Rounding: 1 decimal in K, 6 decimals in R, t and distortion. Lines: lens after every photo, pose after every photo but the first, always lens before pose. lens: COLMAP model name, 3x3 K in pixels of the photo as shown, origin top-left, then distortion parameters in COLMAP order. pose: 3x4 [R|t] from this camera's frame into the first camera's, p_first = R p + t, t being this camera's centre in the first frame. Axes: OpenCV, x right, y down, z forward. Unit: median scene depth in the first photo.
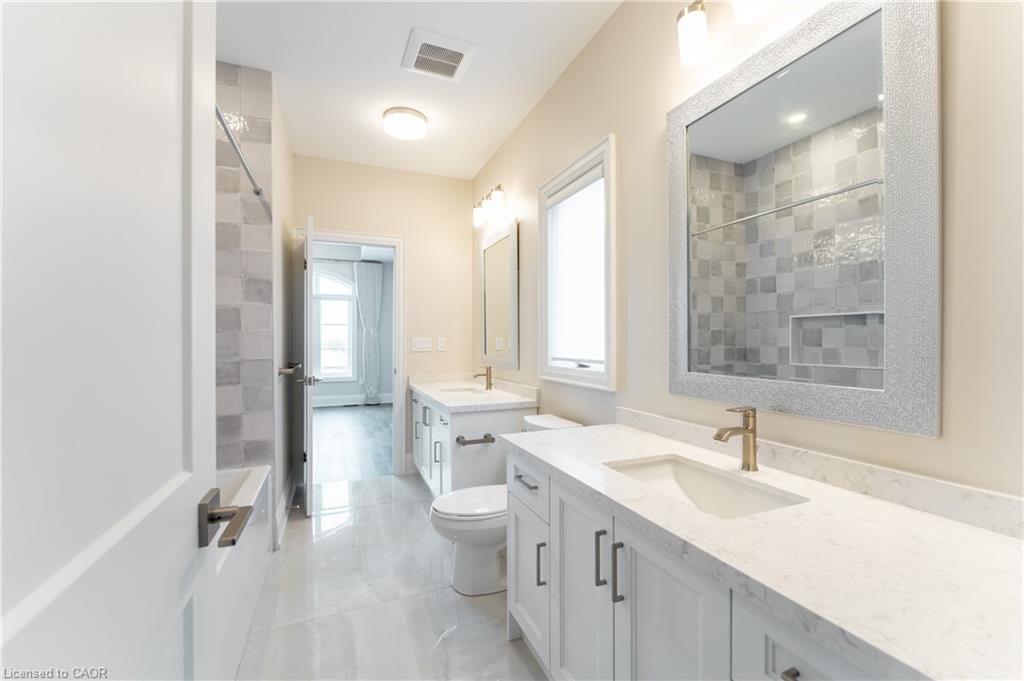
lens RADIAL K [[415.1, 0, 506.4], [0, 415.1, 341.0], [0, 0, 1]] dist [0.000420, -0.000321]
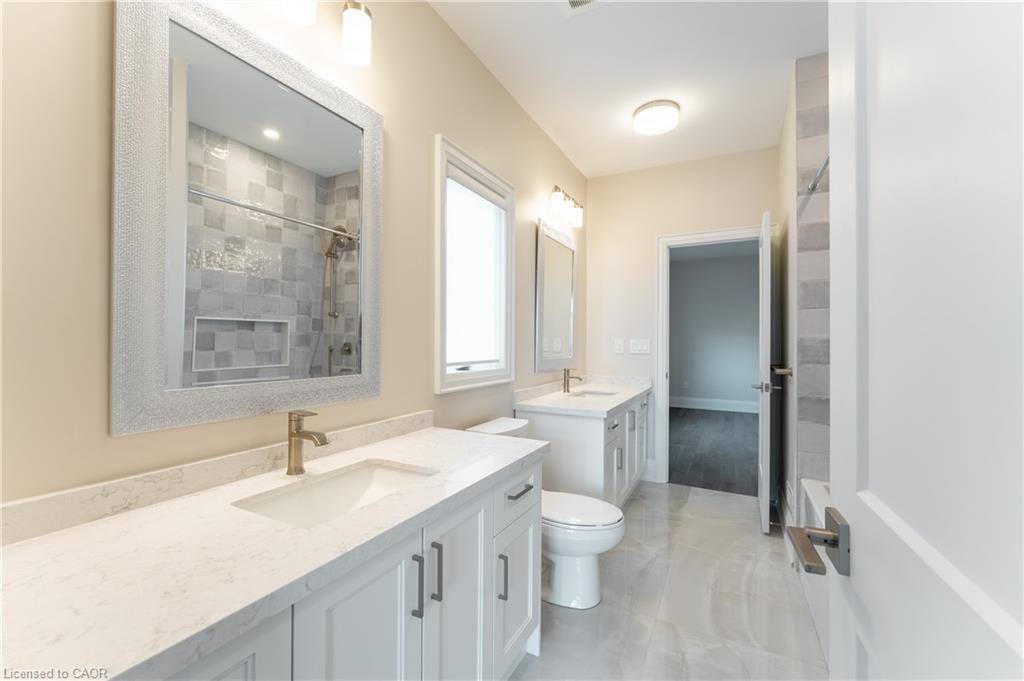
lens RADIAL K [[415.1, 0, 507.4], [0, 415.1, 343.5], [0, 0, 1]] dist [0.000420, -0.000321]
pose [[-0.628532, 0.002887, 0.777778, -0.475378], [0.004624, 0.999989, 0.000025, 0.000862], [-0.777770, 0.003613, -0.628539, 1.149066]]
